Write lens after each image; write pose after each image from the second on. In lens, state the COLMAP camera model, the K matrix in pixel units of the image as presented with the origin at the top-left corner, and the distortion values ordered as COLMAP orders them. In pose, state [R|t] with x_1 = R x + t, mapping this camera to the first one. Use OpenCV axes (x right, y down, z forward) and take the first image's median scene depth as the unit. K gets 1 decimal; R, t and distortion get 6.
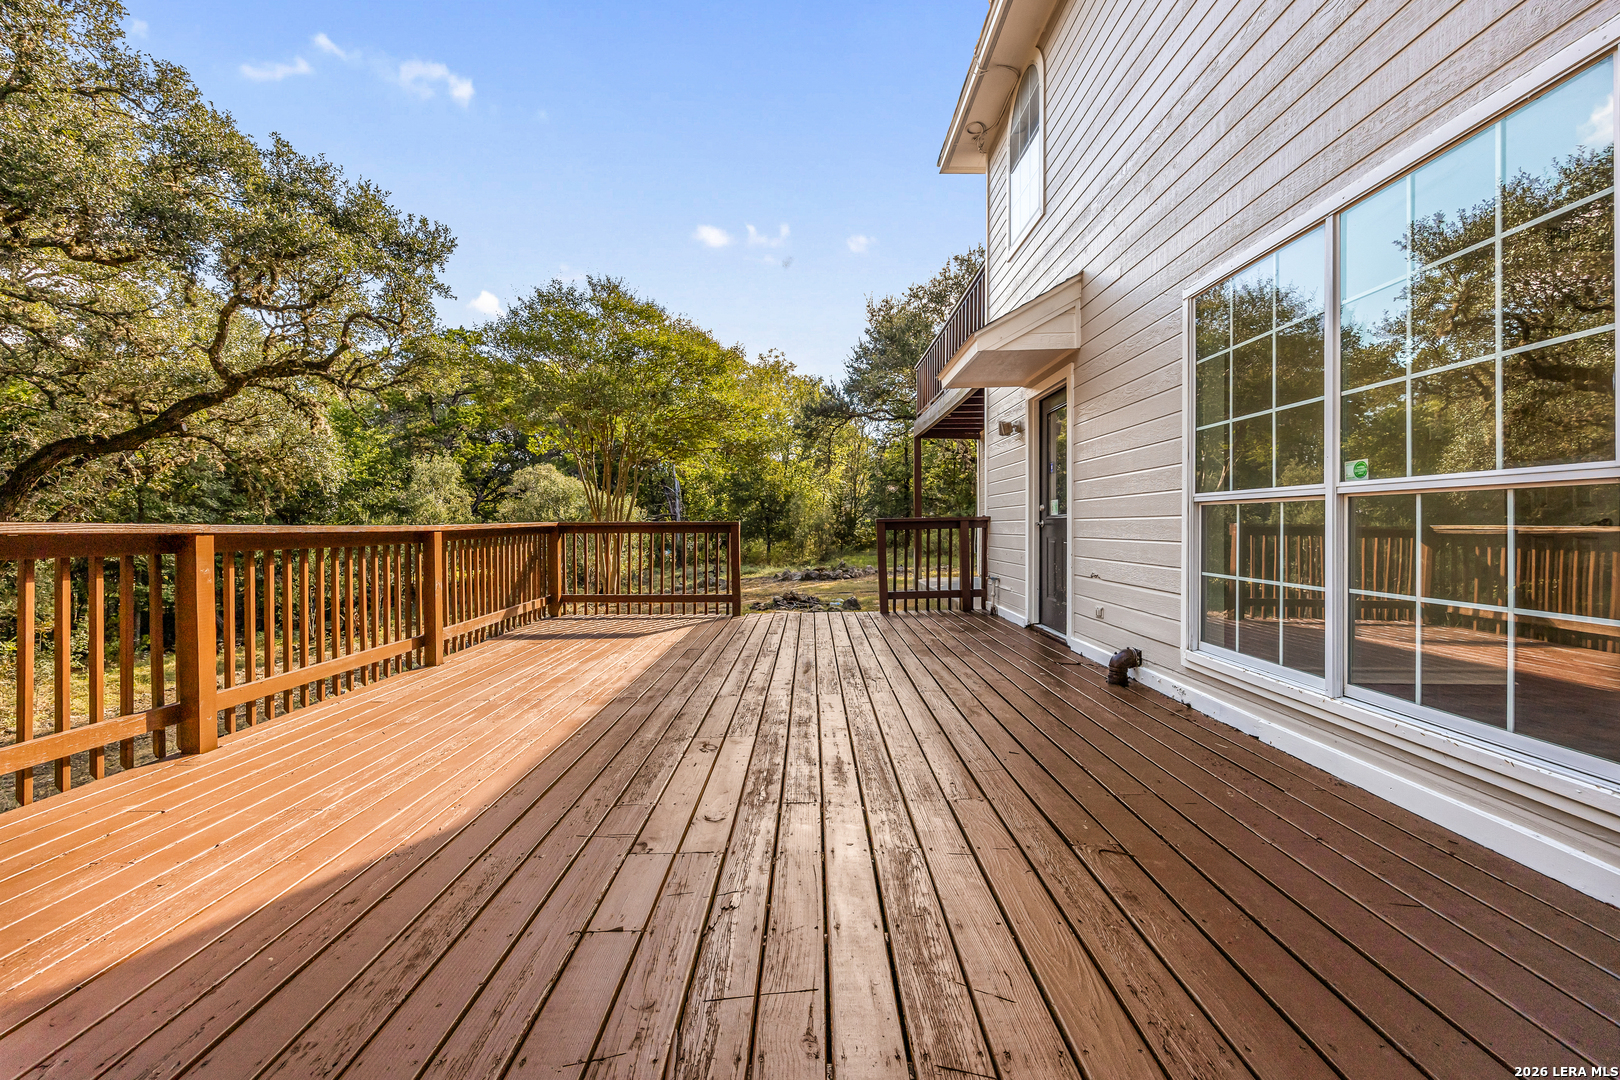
lens RADIAL K [[655.7, 0, 807.6], [0, 655.7, 531.0], [0, 0, 1]] dist [-0.000306, -0.000048]
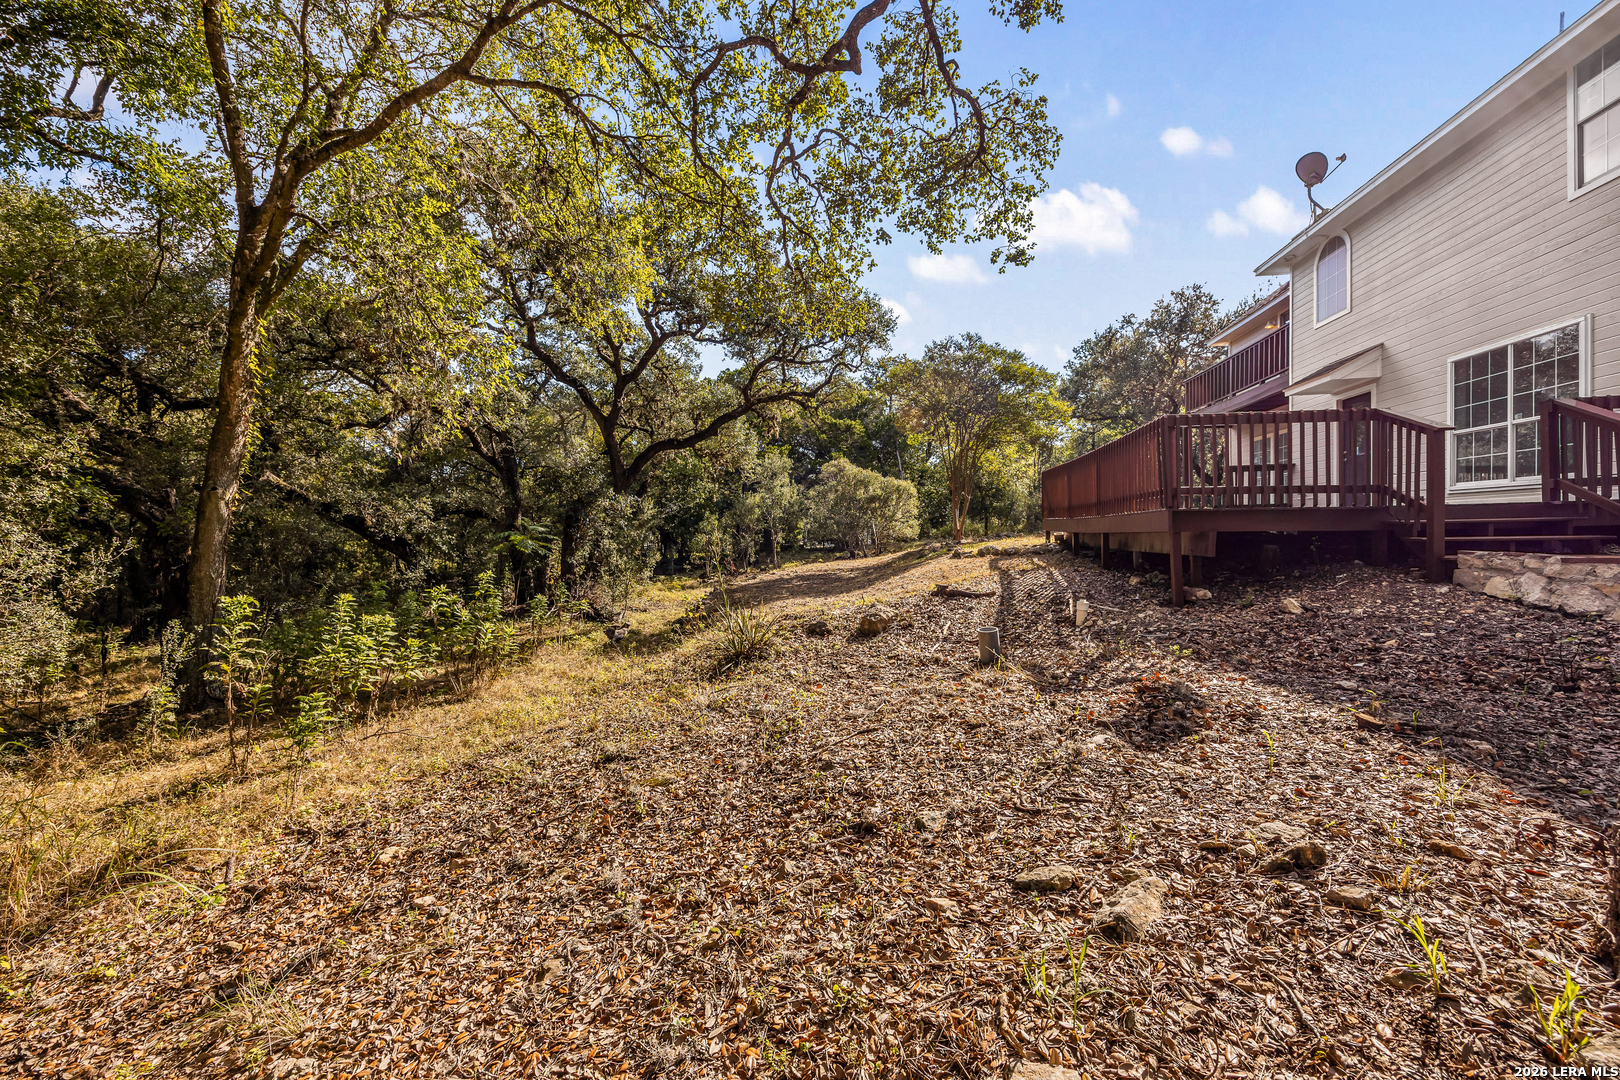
lens RADIAL K [[632.2, 0, 800.1], [0, 632.2, 535.3], [0, 0, 1]] dist [-0.001311, -0.000253]
pose [[0.985293, 0.003330, -0.170842, -1.151640], [-0.003508, 0.999994, -0.000739, 0.269891], [0.170839, 0.001327, 0.985298, -1.447952]]
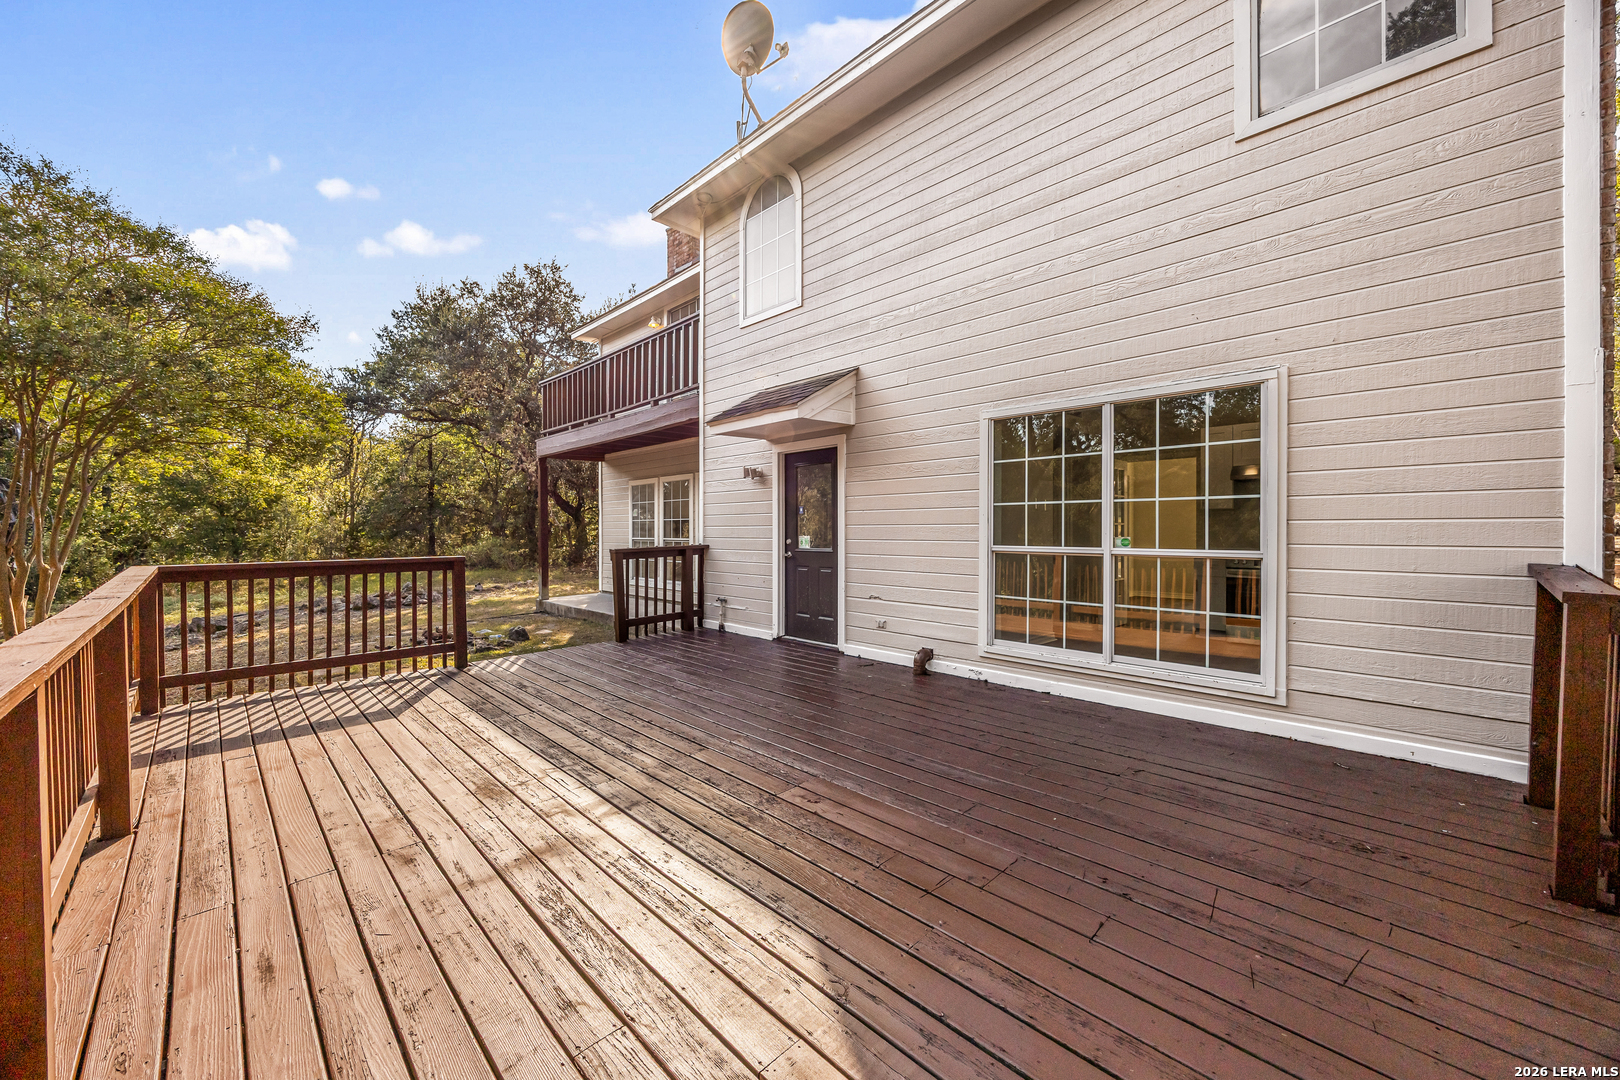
lens RADIAL K [[632.2, 0, 800.1], [0, 632.2, 535.3], [0, 0, 1]] dist [-0.001311, -0.000253]
pose [[0.724251, -0.003945, 0.689525, -0.523609], [0.005008, 0.999987, 0.000460, -0.055704], [-0.689518, 0.003120, 0.724262, 0.148533]]
